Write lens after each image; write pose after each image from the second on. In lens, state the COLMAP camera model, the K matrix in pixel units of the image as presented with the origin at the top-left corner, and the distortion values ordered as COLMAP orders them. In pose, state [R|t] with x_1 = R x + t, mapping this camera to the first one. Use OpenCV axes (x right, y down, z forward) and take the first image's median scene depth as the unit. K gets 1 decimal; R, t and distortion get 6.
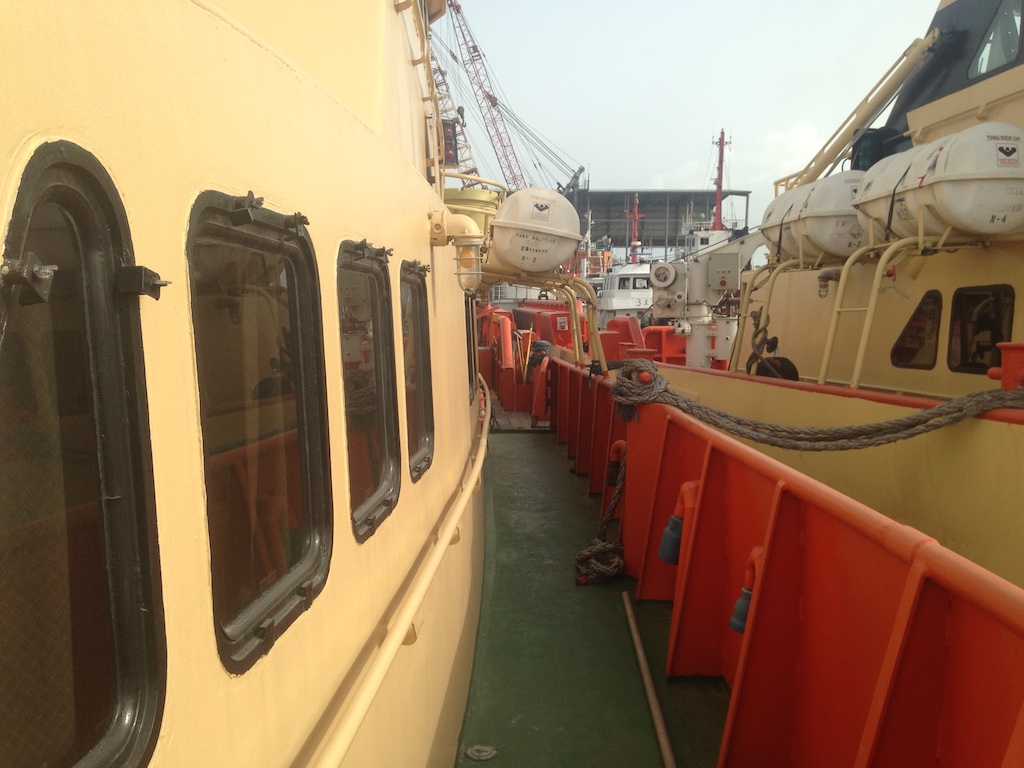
lens RADIAL K [[882.8, 0, 518.3], [0, 882.8, 390.1], [0, 0, 1]] dist [0.128872, -0.173257]
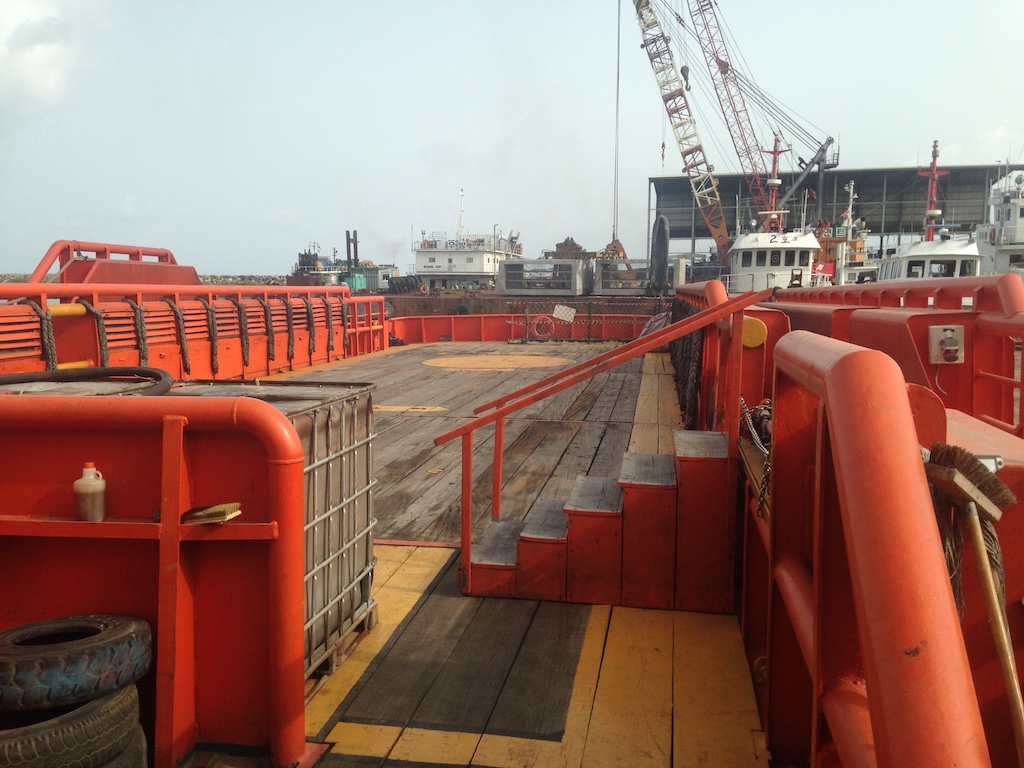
lens RADIAL K [[882.8, 0, 518.3], [0, 882.8, 390.1], [0, 0, 1]] dist [0.128872, -0.173257]
pose [[0.970432, 0.025270, -0.240048, -0.018252], [-0.024891, 0.999680, 0.004612, -0.035907], [0.240088, 0.001499, 0.970750, 0.405335]]
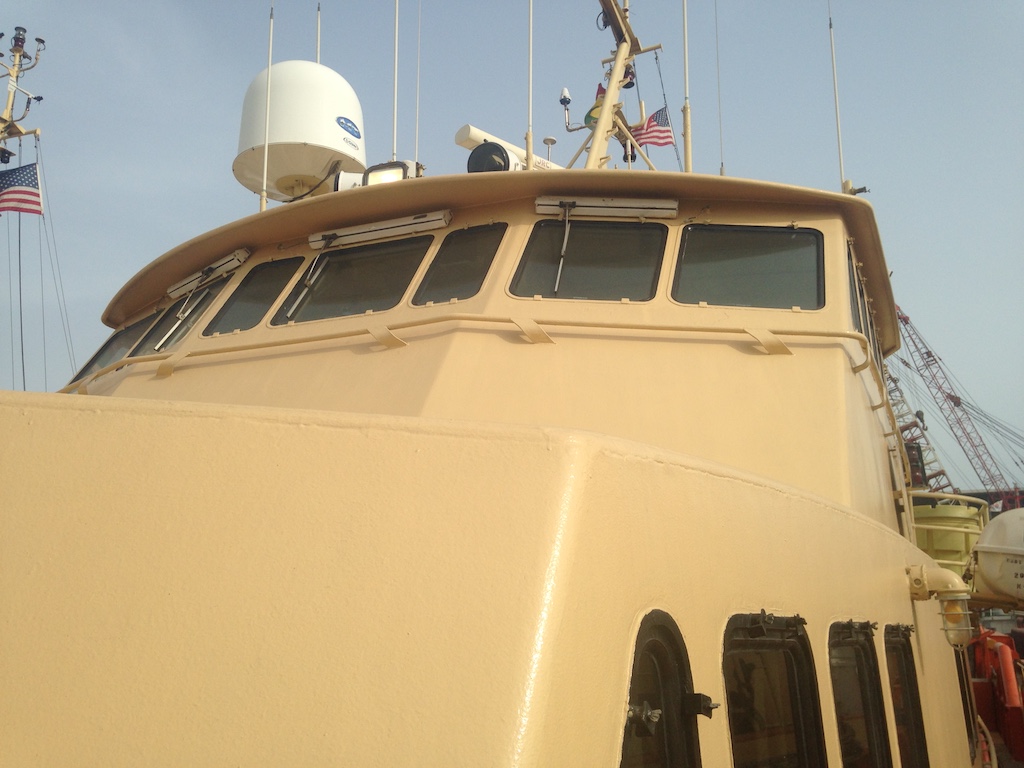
lens RADIAL K [[882.8, 0, 518.3], [0, 882.8, 390.1], [0, 0, 1]] dist [0.128872, -0.173257]
pose [[0.881709, -0.119183, -0.456492, 0.000479], [-0.042654, 0.943467, -0.328711, -0.007316], [0.469862, 0.309298, 0.826779, -0.024326]]
